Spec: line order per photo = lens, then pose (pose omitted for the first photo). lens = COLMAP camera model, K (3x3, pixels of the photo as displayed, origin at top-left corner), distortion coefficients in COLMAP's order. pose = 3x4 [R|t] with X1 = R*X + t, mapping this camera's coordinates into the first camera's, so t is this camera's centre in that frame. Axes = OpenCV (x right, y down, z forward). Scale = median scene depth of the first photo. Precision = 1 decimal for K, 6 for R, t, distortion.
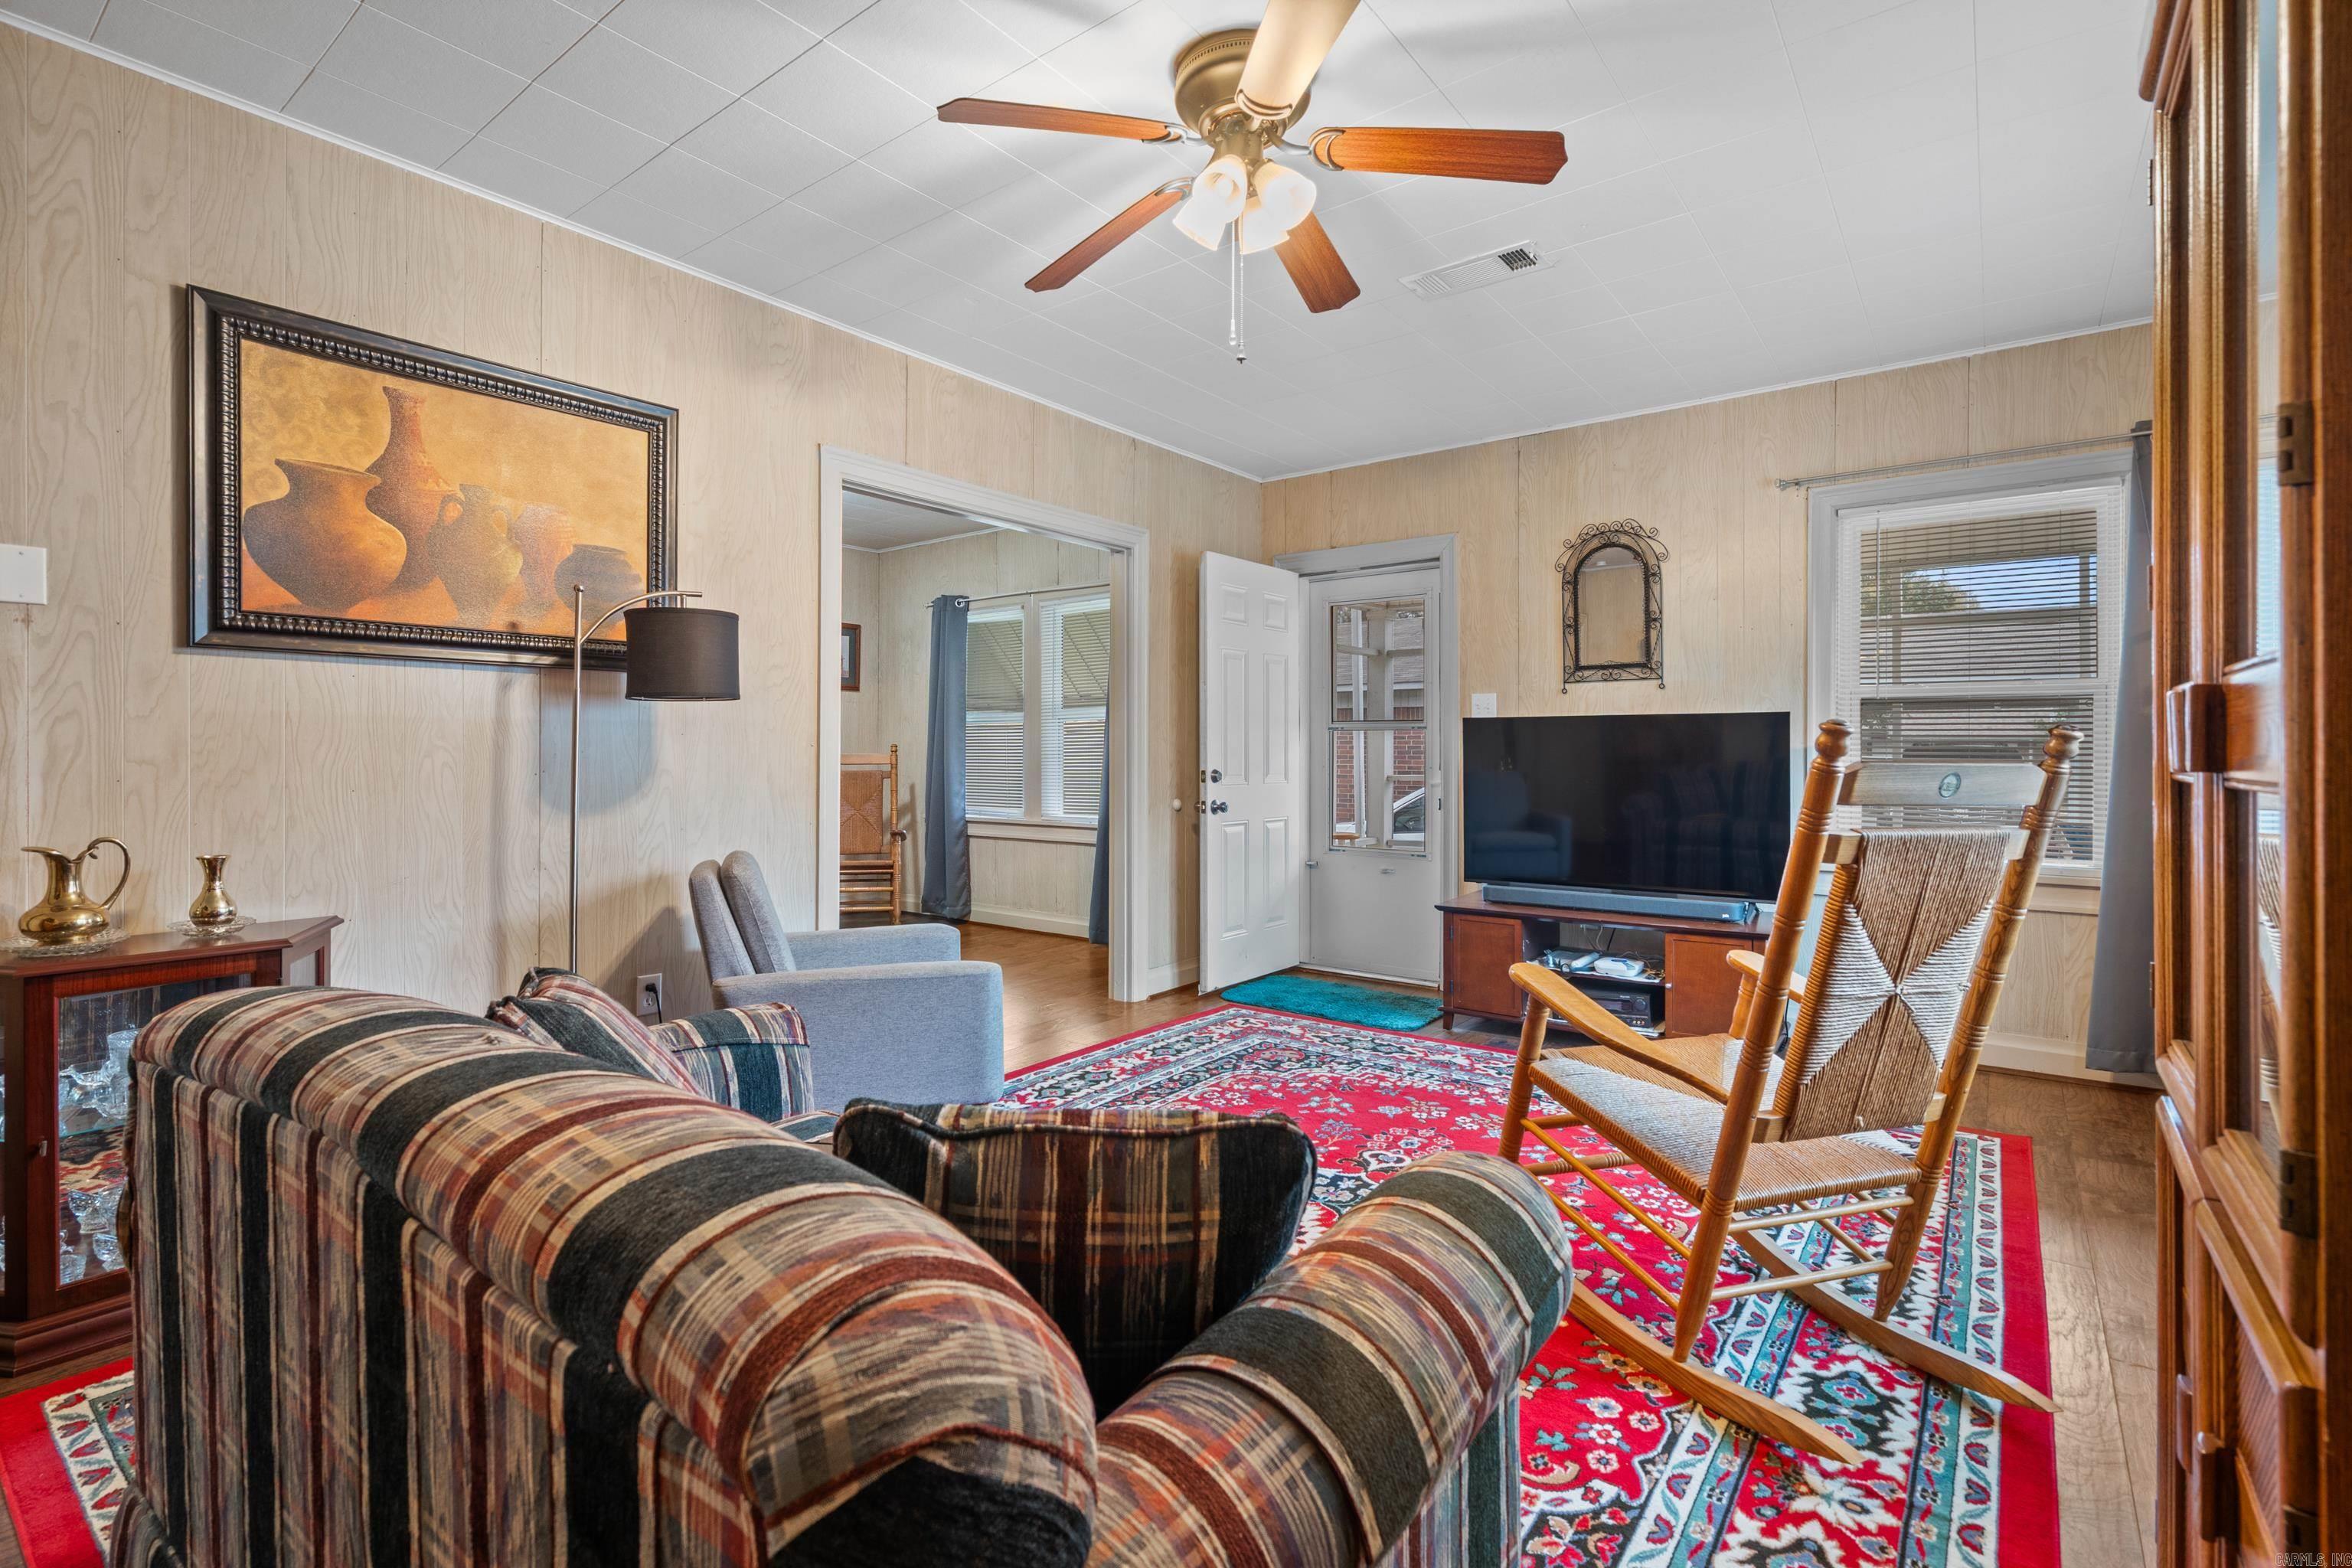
lens RADIAL K [[1080.7, 0, 1171.3], [0, 1080.7, 773.8], [0, 0, 1]] dist [0.001554, 0.000759]
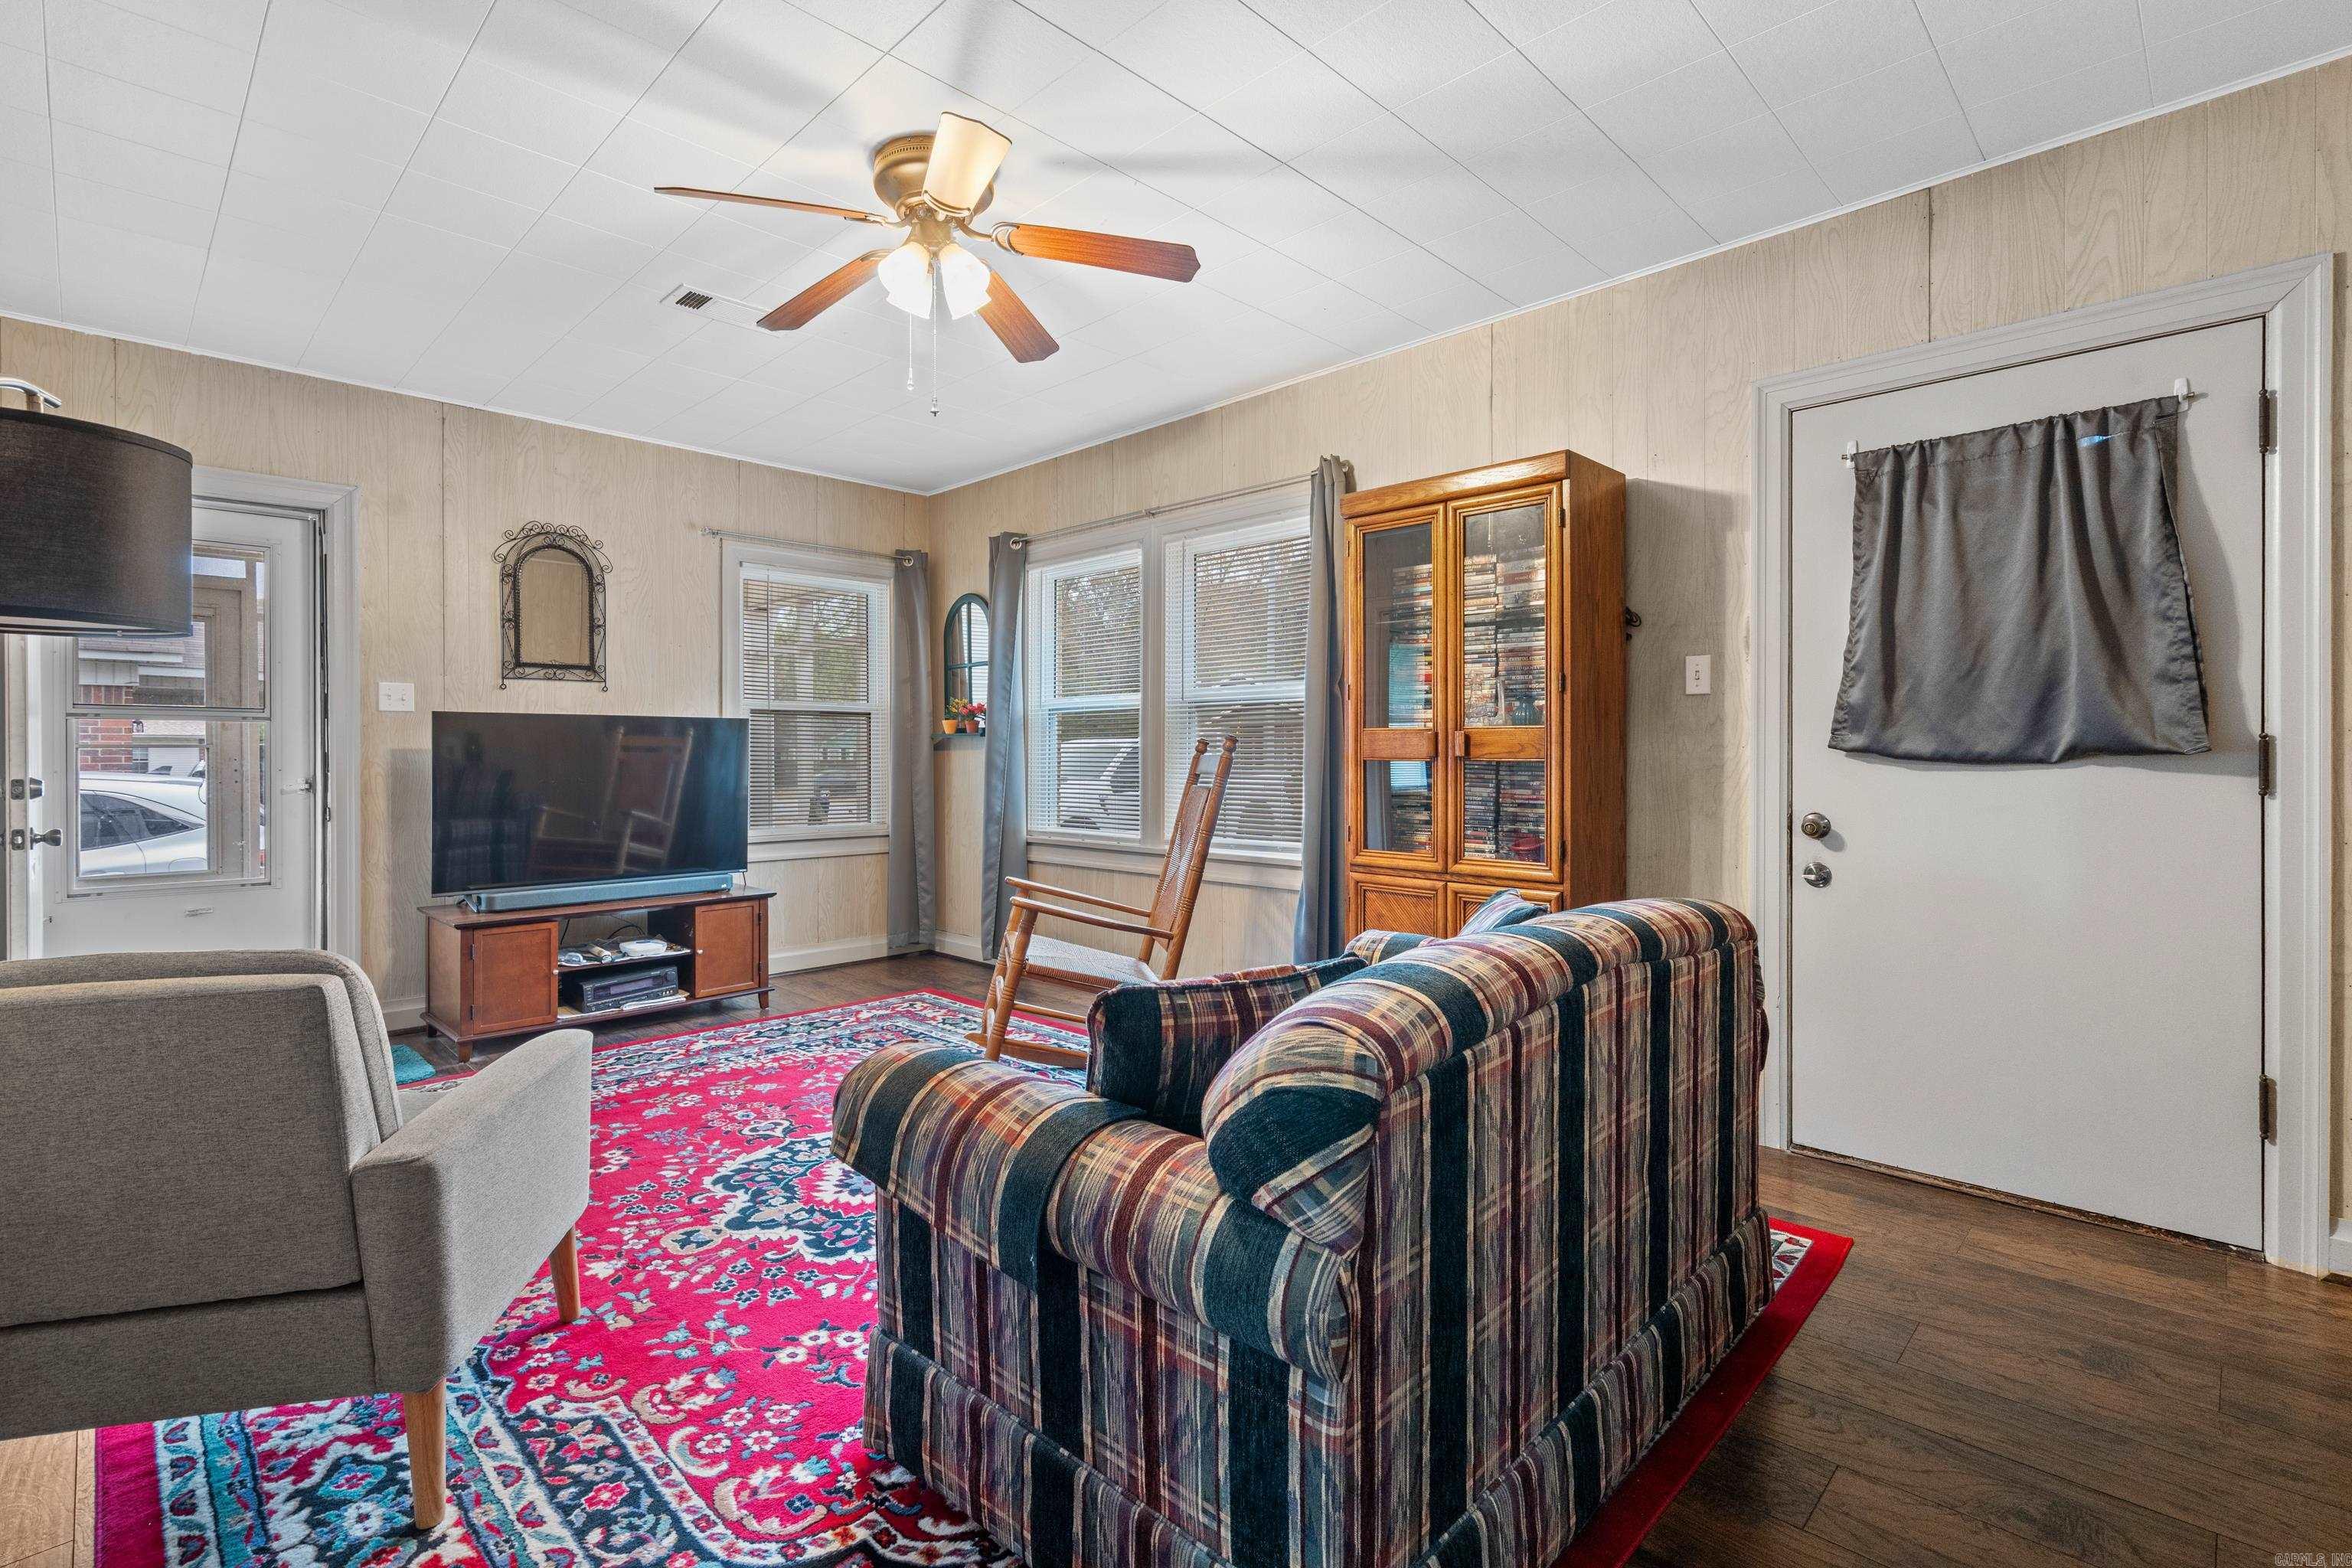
lens RADIAL K [[1080.7, 0, 1169.8], [0, 1080.7, 761.0], [0, 0, 1]] dist [0.001554, 0.000759]
pose [[0.134020, -0.008660, 0.990941, -0.535378], [0.020403, 0.999774, 0.005977, -0.004315], [-0.990769, 0.019417, 0.134167, 0.298291]]
